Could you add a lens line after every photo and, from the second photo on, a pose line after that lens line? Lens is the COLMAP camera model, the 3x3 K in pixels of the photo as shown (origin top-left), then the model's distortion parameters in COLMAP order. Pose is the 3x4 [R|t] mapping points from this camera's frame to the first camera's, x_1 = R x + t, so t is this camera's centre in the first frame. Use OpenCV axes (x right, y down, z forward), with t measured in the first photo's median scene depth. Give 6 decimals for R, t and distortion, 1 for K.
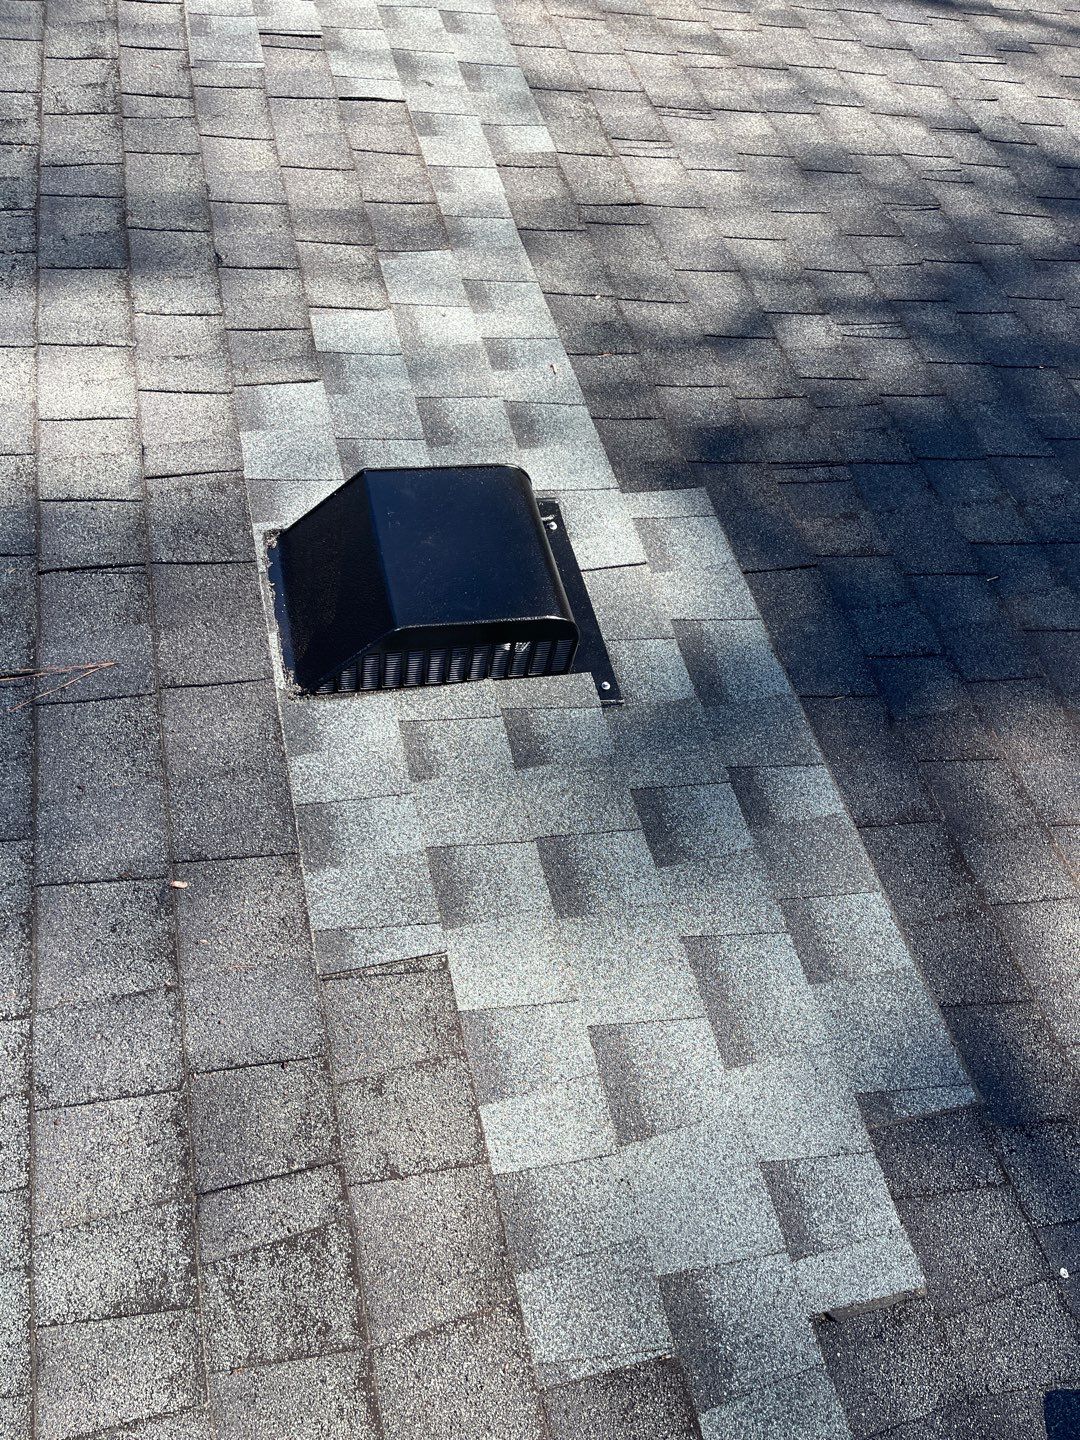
lens RADIAL K [[1110.1, 0, 543.2], [0, 1110.1, 710.0], [0, 0, 1]] dist [0.068510, -0.106105]
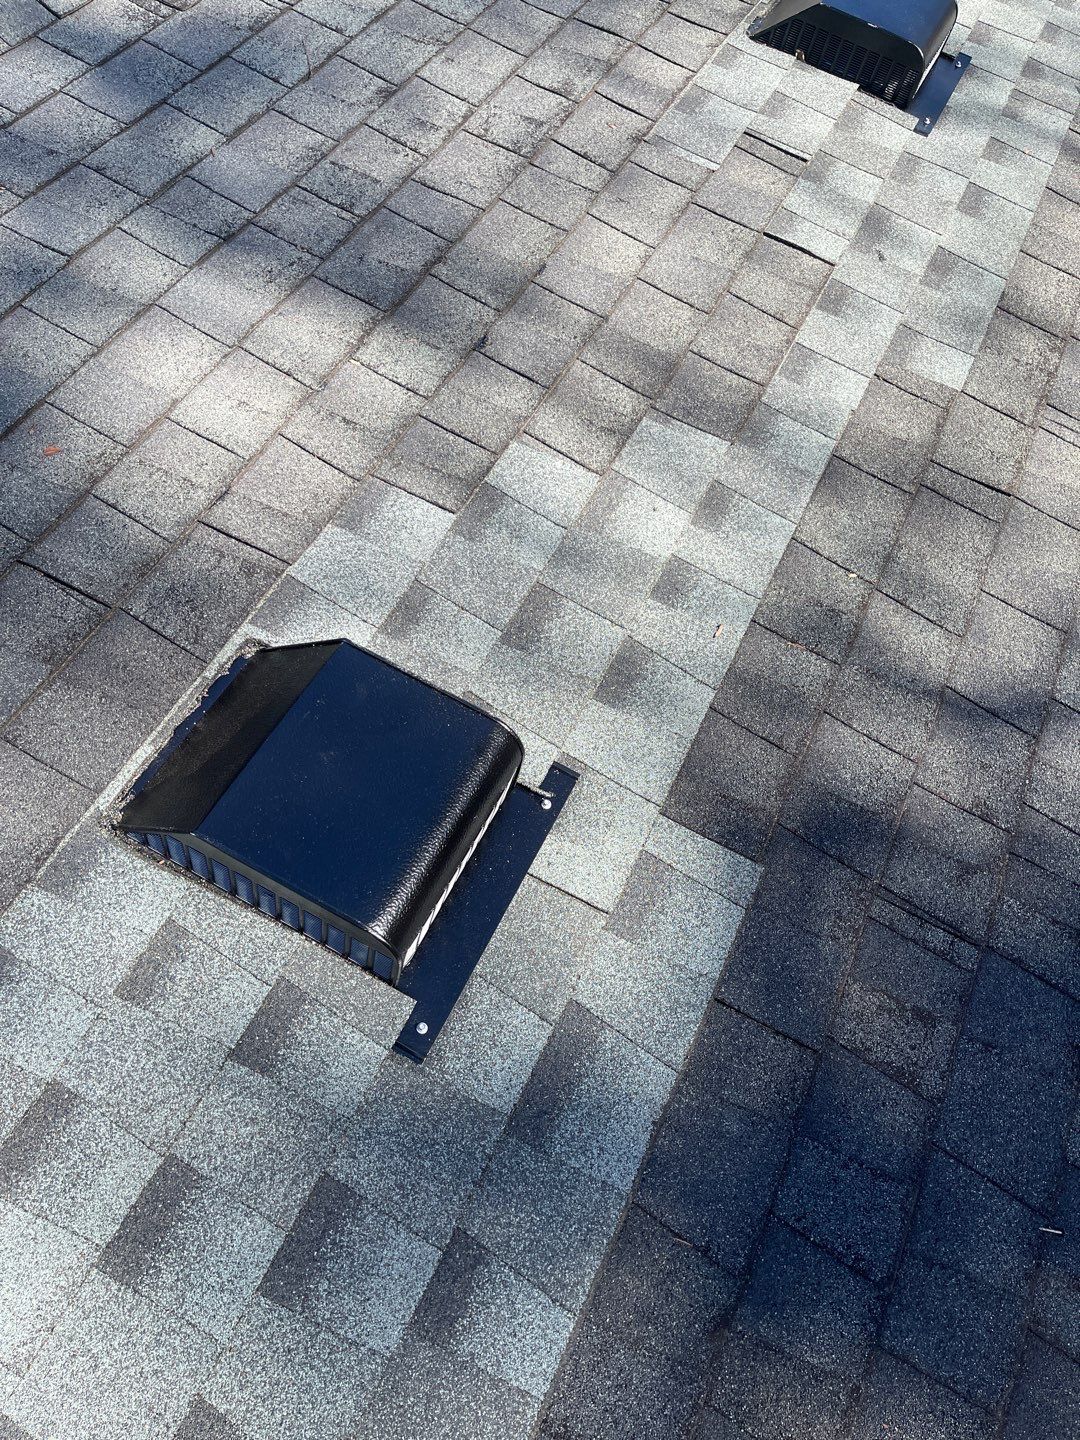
lens RADIAL K [[1110.1, 0, 543.2], [0, 1110.1, 710.0], [0, 0, 1]] dist [0.068510, -0.106105]
pose [[0.776880, 0.523101, -0.350462, 0.245475], [-0.534932, 0.841919, 0.070851, -0.272030], [0.332123, 0.132431, 0.933893, 0.239588]]
